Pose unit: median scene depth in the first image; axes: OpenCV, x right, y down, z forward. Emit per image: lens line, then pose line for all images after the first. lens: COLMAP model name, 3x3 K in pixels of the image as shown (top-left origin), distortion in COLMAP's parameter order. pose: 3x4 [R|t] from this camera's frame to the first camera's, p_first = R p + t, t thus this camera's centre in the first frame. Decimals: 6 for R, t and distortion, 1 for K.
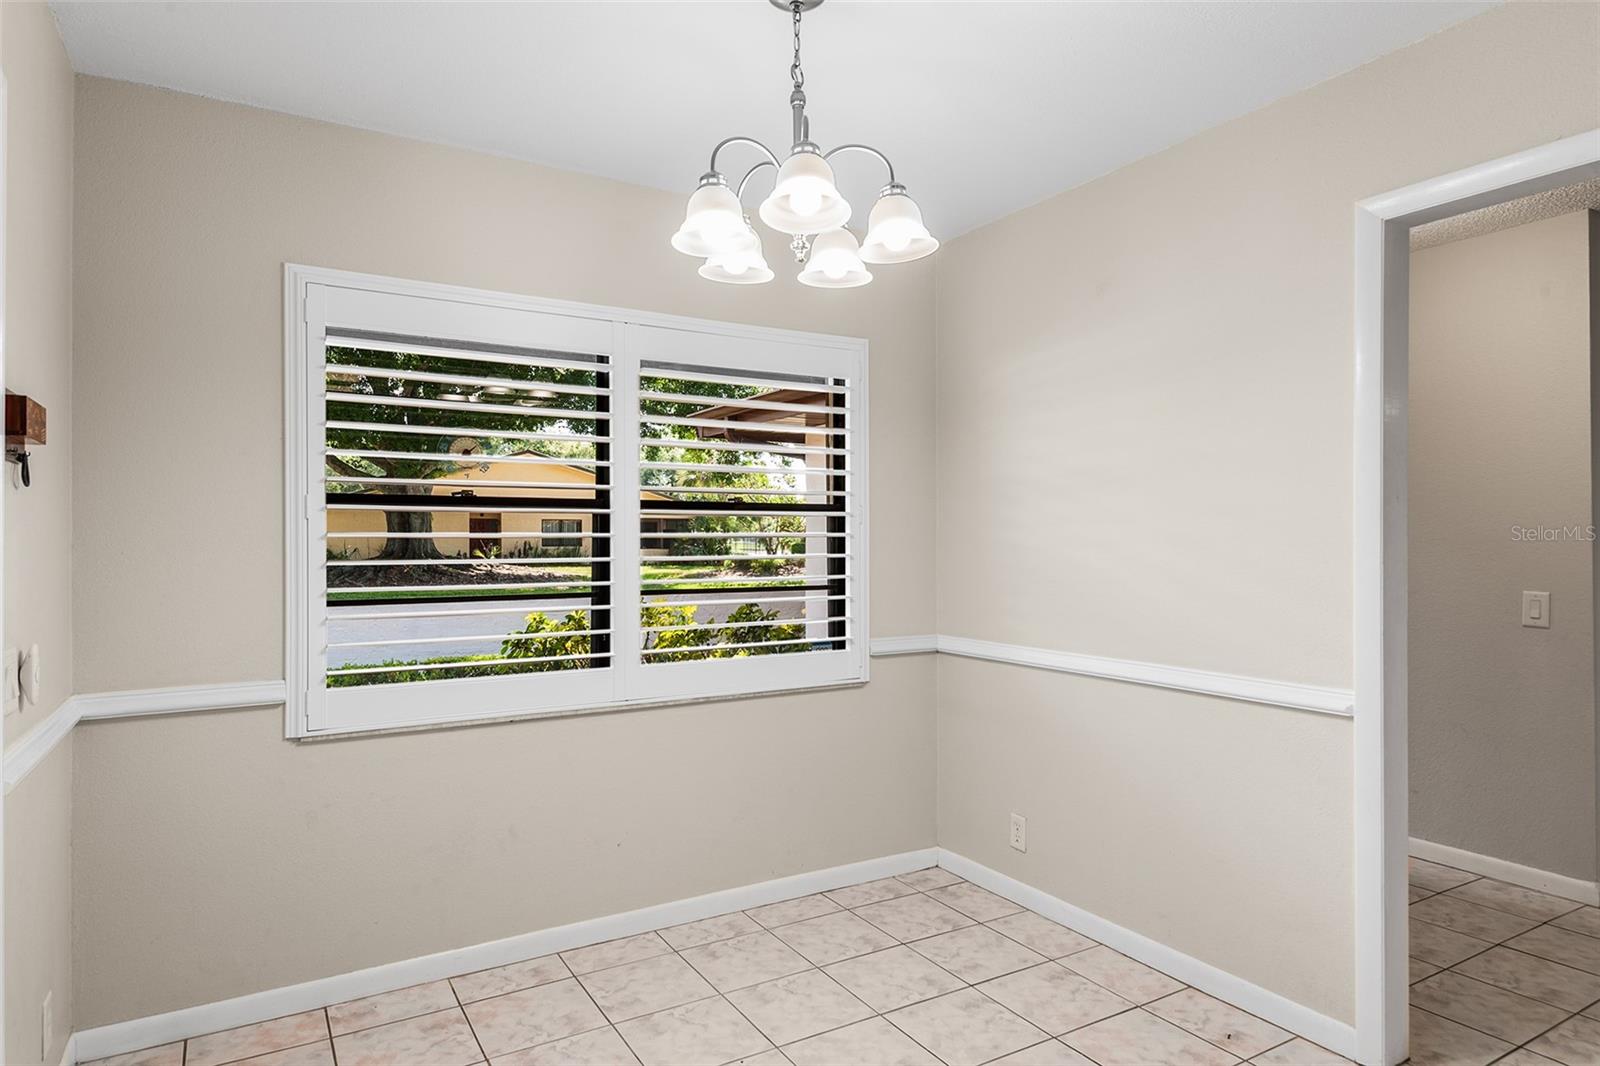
lens RADIAL K [[940.7, 0, 799.6], [0, 940.7, 532.8], [0, 0, 1]] dist [0.039236, -0.029655]
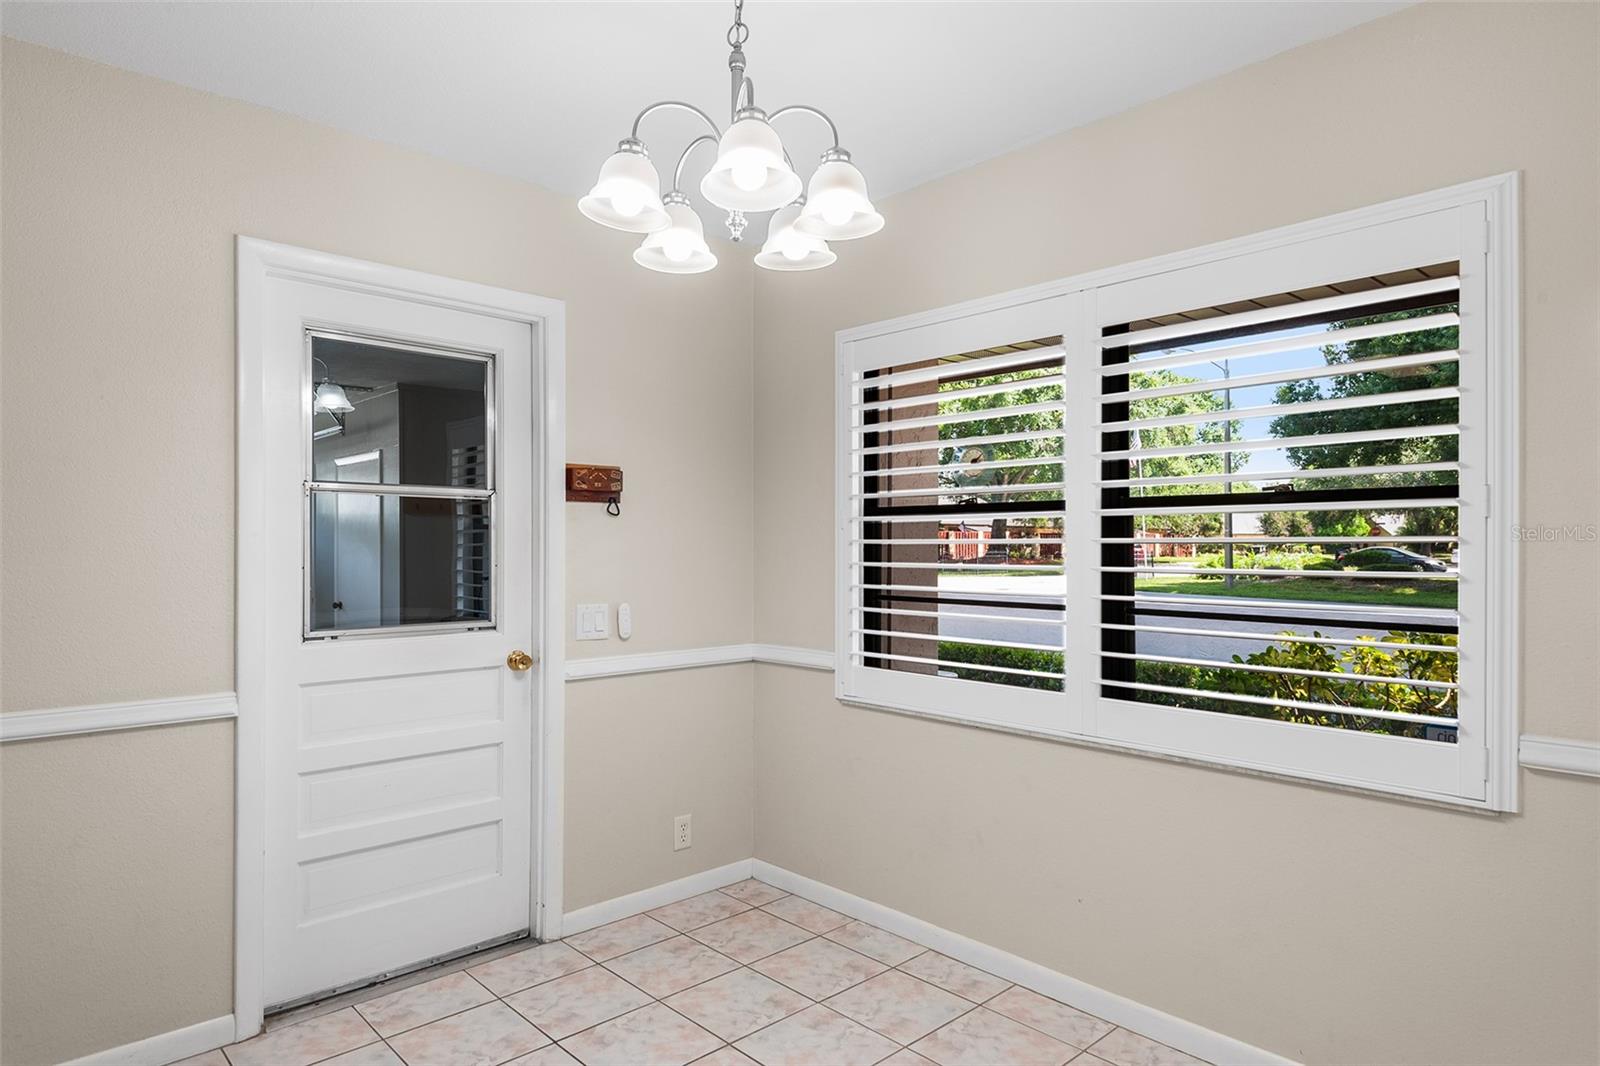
lens RADIAL K [[940.7, 0, 801.0], [0, 940.7, 545.5], [0, 0, 1]] dist [0.039236, -0.029655]
pose [[0.216289, 0.003267, -0.976324, 0.599385], [0.005551, 0.999974, 0.004576, 0.001533], [0.976314, -0.006409, 0.216266, 0.572790]]
